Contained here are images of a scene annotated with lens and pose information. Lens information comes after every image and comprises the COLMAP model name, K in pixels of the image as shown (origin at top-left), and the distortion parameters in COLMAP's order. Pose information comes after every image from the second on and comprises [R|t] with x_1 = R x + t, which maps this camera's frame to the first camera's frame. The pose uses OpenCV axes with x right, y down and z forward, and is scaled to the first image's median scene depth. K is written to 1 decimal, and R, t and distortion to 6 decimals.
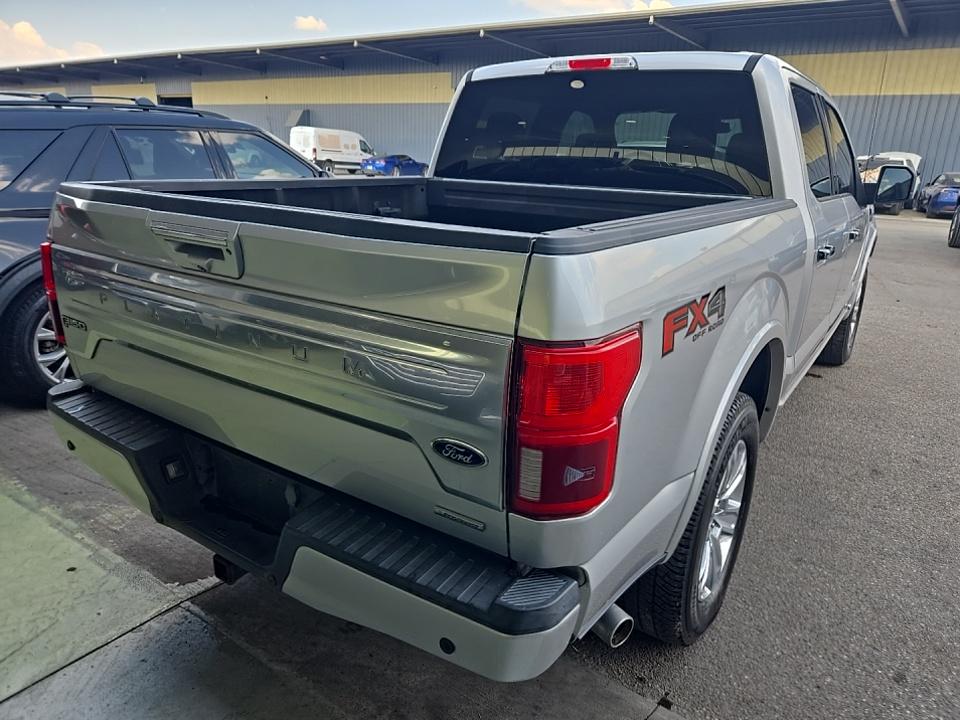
lens RADIAL K [[636.5, 0, 480.0], [0, 636.5, 360.0], [0, 0, 1]] dist [0.026145, -0.003910]
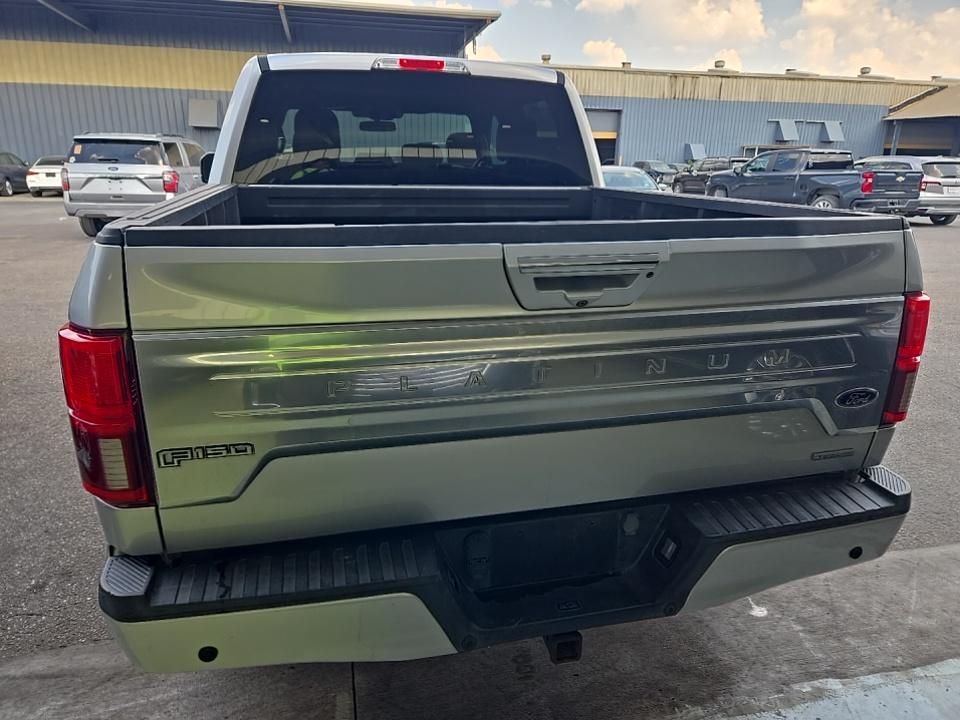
lens RADIAL K [[635.9, 0, 480.0], [0, 635.9, 360.0], [0, 0, 1]] dist [0.069622, -0.060473]
pose [[0.672806, -0.242233, 0.699039, -0.565149], [0.235420, 0.965862, 0.108108, -0.095786], [-0.701362, 0.091832, 0.706865, 0.249168]]
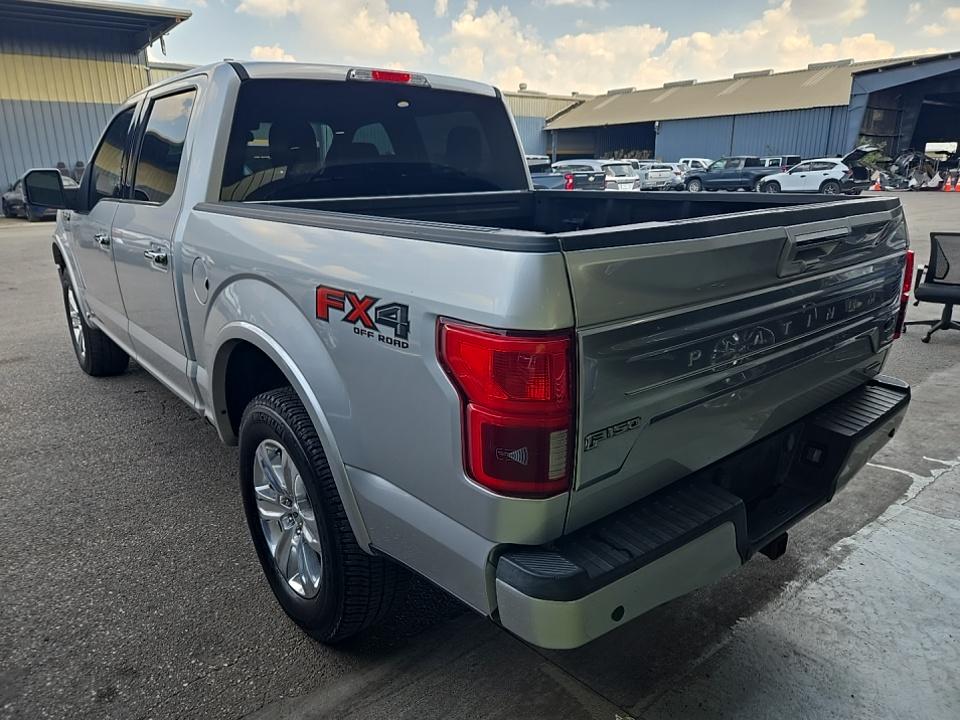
lens RADIAL K [[635.9, 0, 480.0], [0, 635.9, 360.0], [0, 0, 1]] dist [0.069622, -0.060473]
pose [[0.295796, -0.308853, 0.903944, -0.828750], [0.314425, 0.925038, 0.213171, -0.206940], [-0.902021, 0.221168, 0.370734, 0.562471]]
